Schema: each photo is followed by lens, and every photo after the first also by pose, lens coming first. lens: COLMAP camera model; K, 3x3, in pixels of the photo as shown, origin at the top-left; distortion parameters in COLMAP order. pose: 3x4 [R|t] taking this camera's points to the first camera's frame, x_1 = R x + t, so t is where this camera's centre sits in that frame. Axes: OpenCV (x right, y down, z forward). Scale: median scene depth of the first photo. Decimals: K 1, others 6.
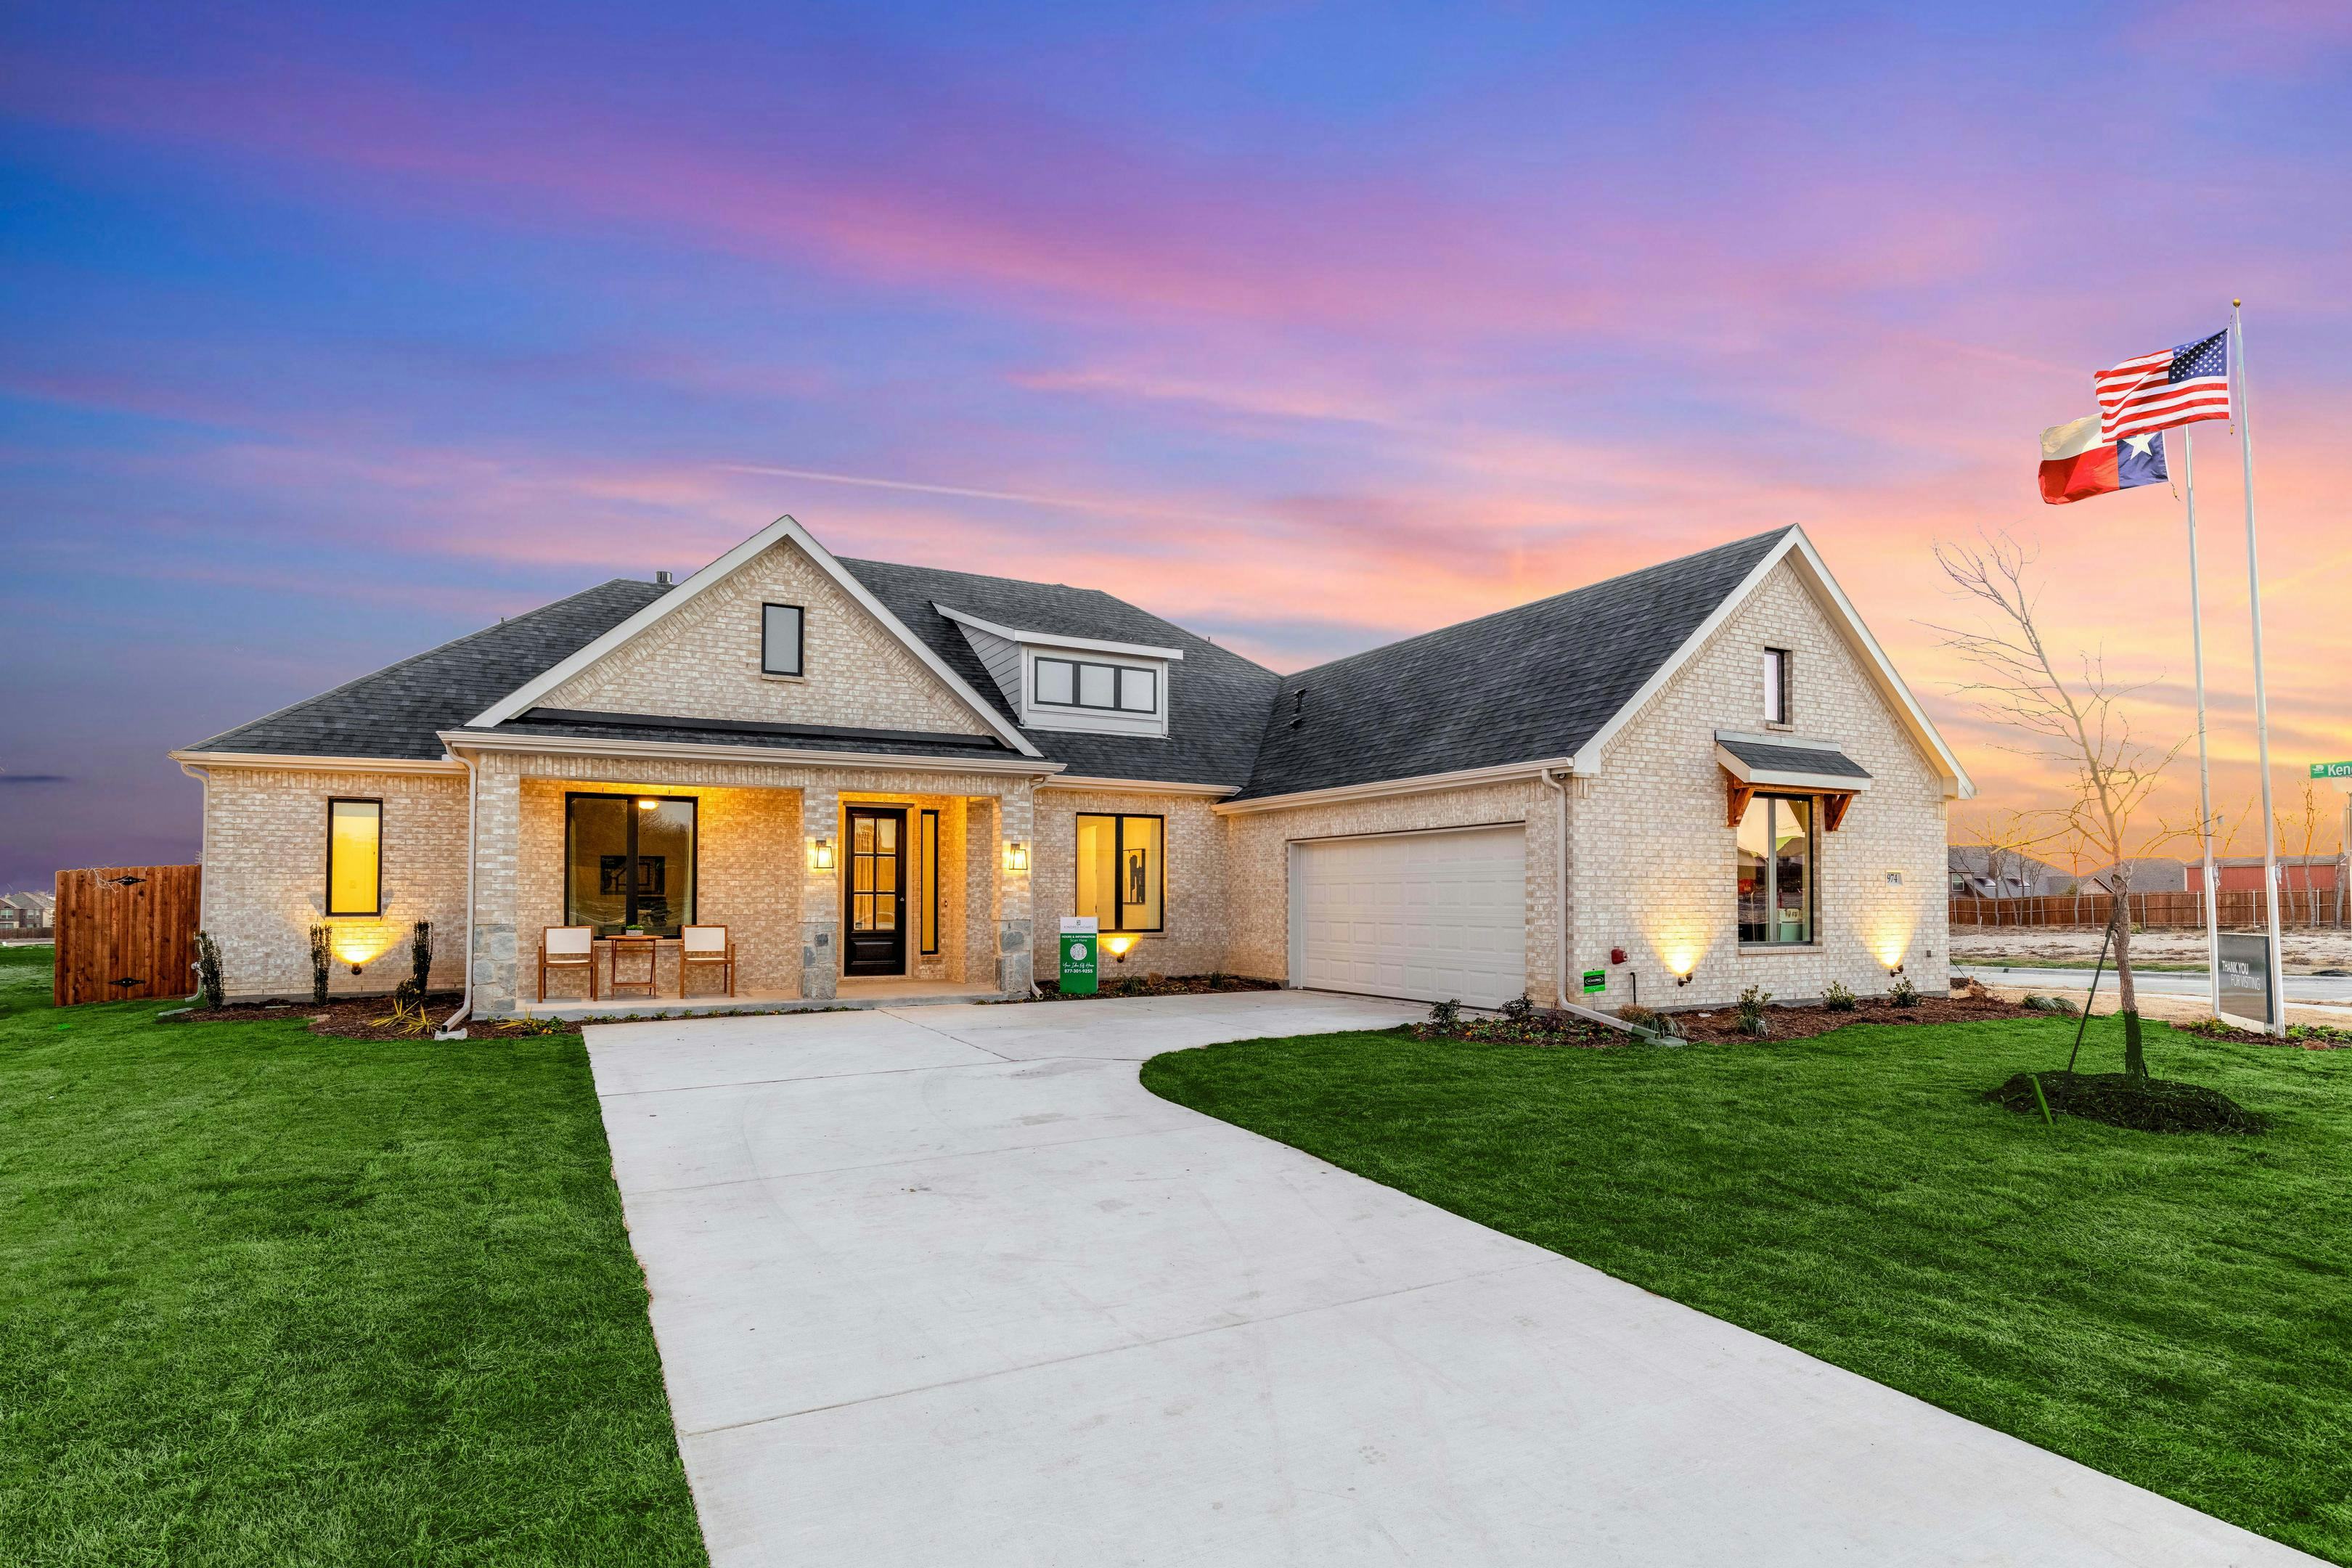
lens RADIAL K [[1743.8, 0, 1176.0], [0, 1743.8, 784.0], [0, 0, 1]] dist [0.001405, -0.000472]
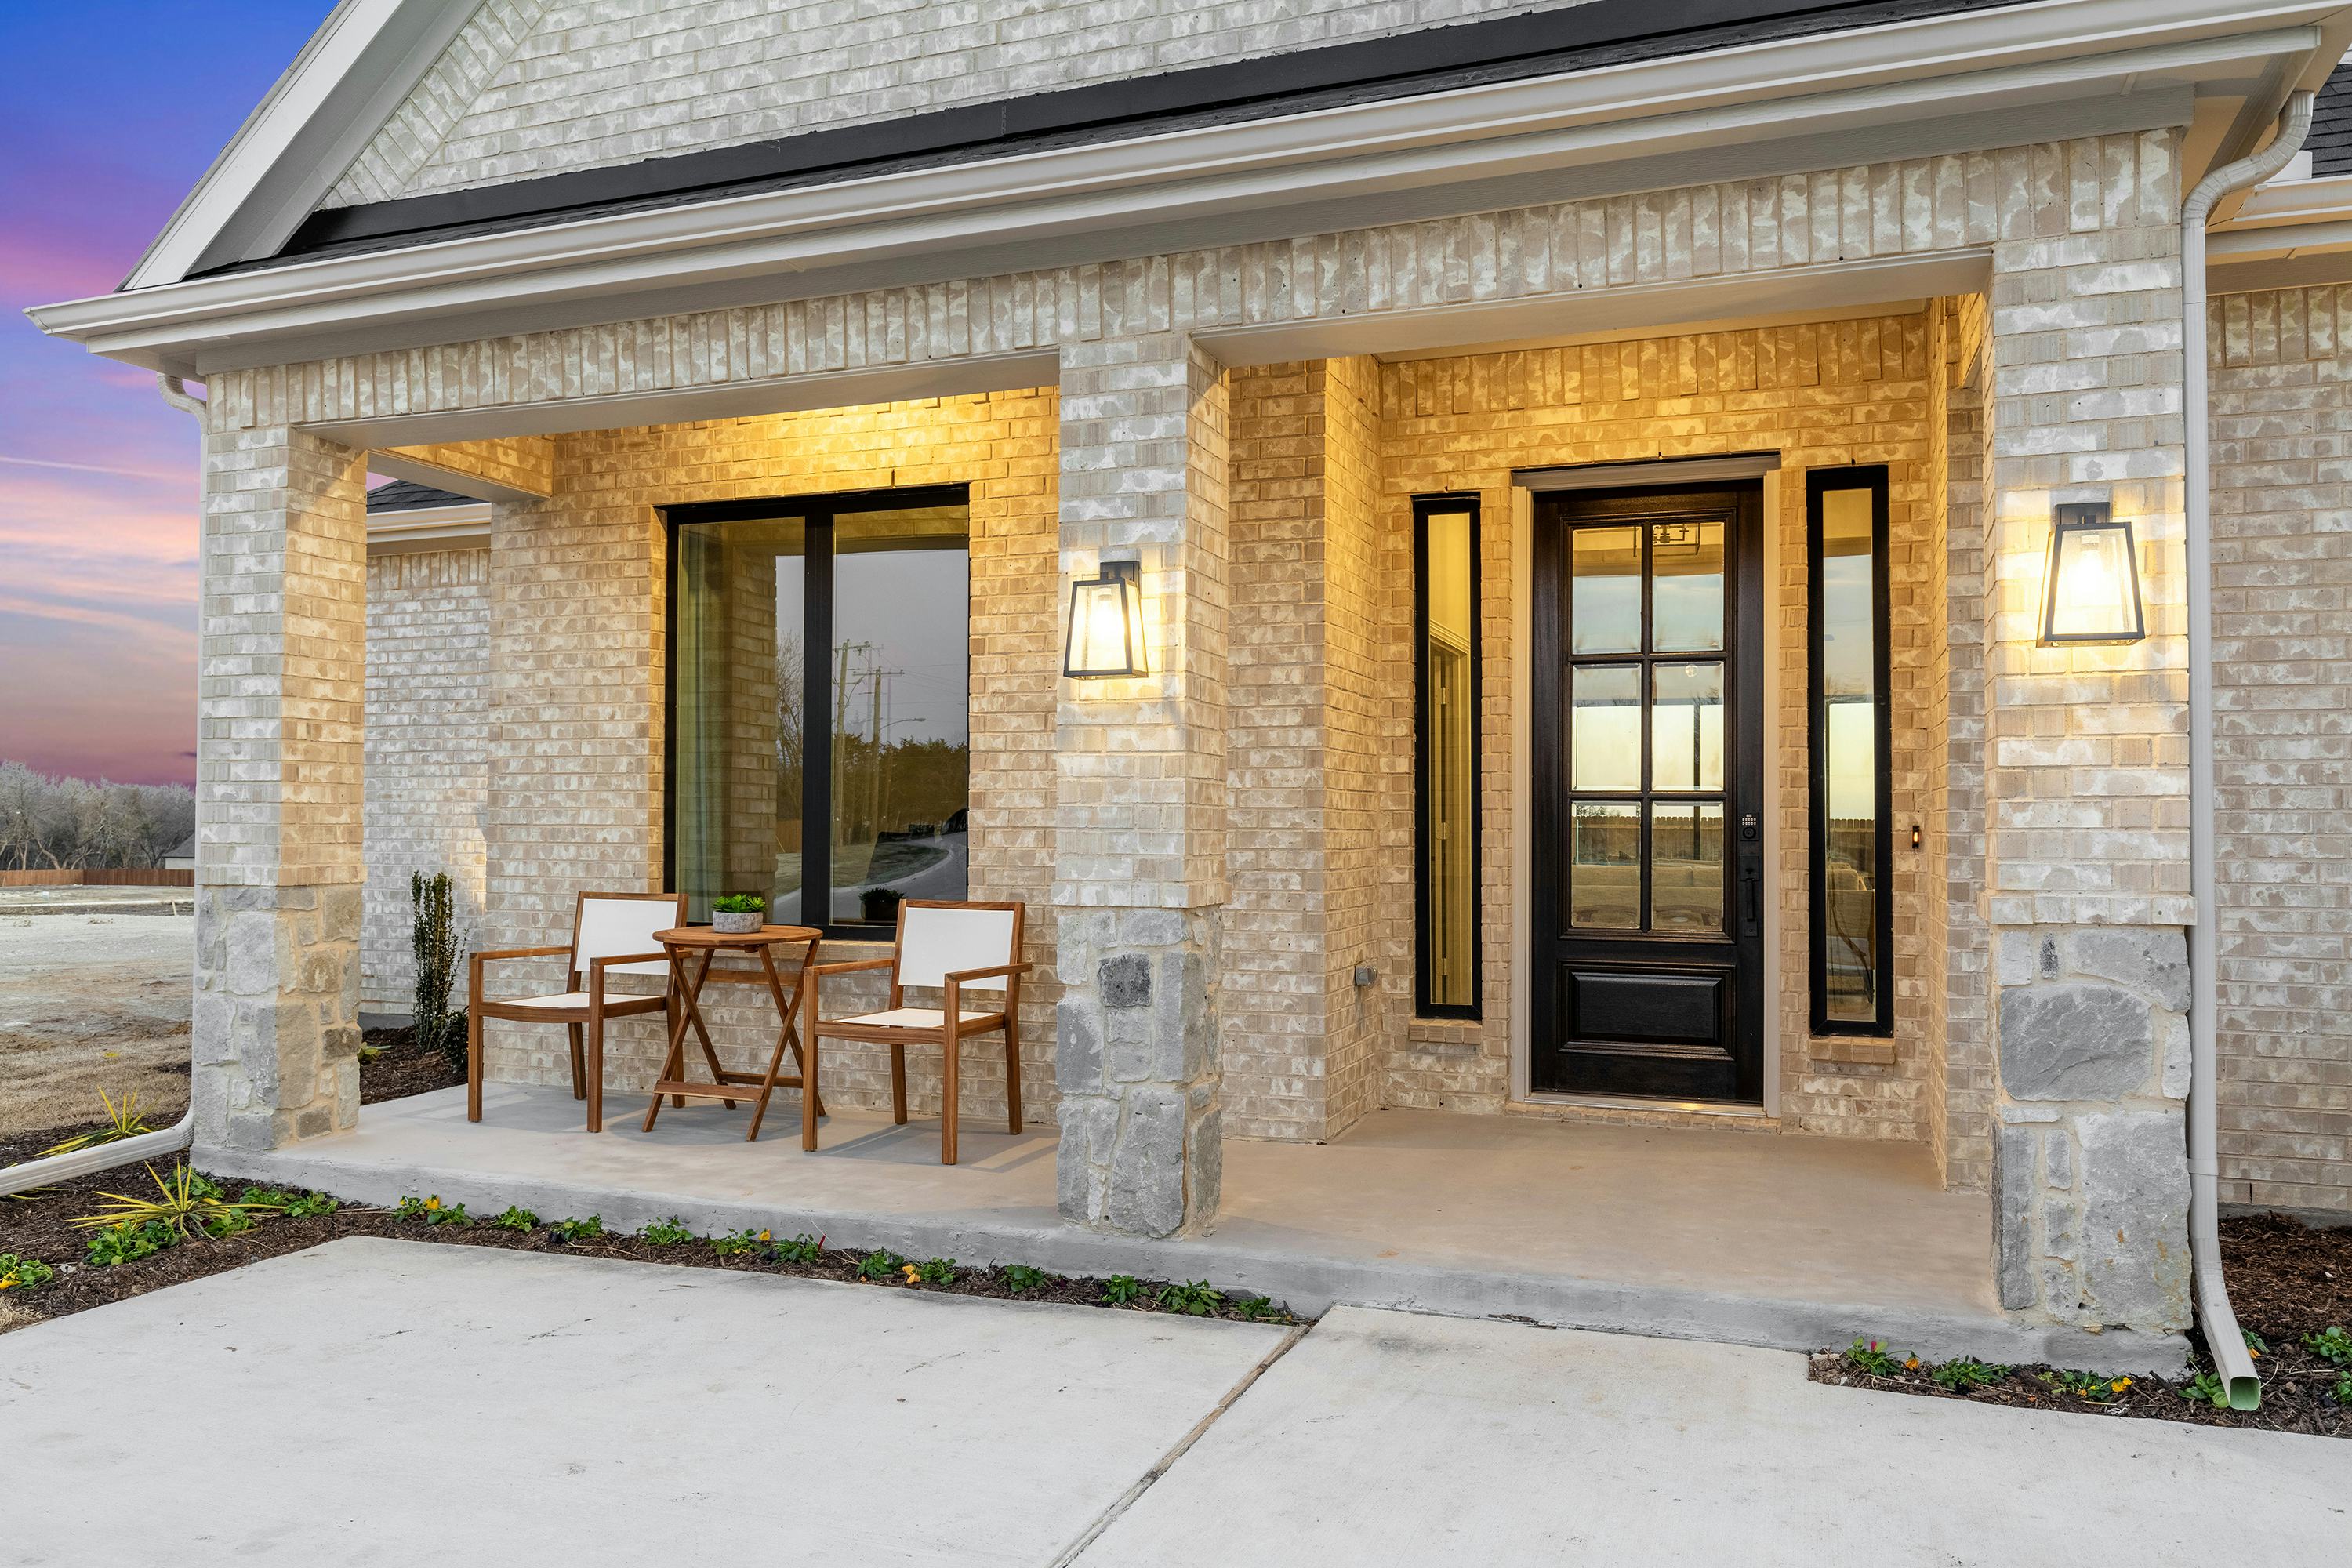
lens RADIAL K [[1743.8, 0, 1176.0], [0, 1743.8, 784.0], [0, 0, 1]] dist [0.001405, -0.000472]
pose [[0.686156, -0.016561, -0.727266, -0.026019], [0.041248, 0.999018, 0.016167, 0.056918], [0.726284, -0.041091, 0.686165, 0.812755]]
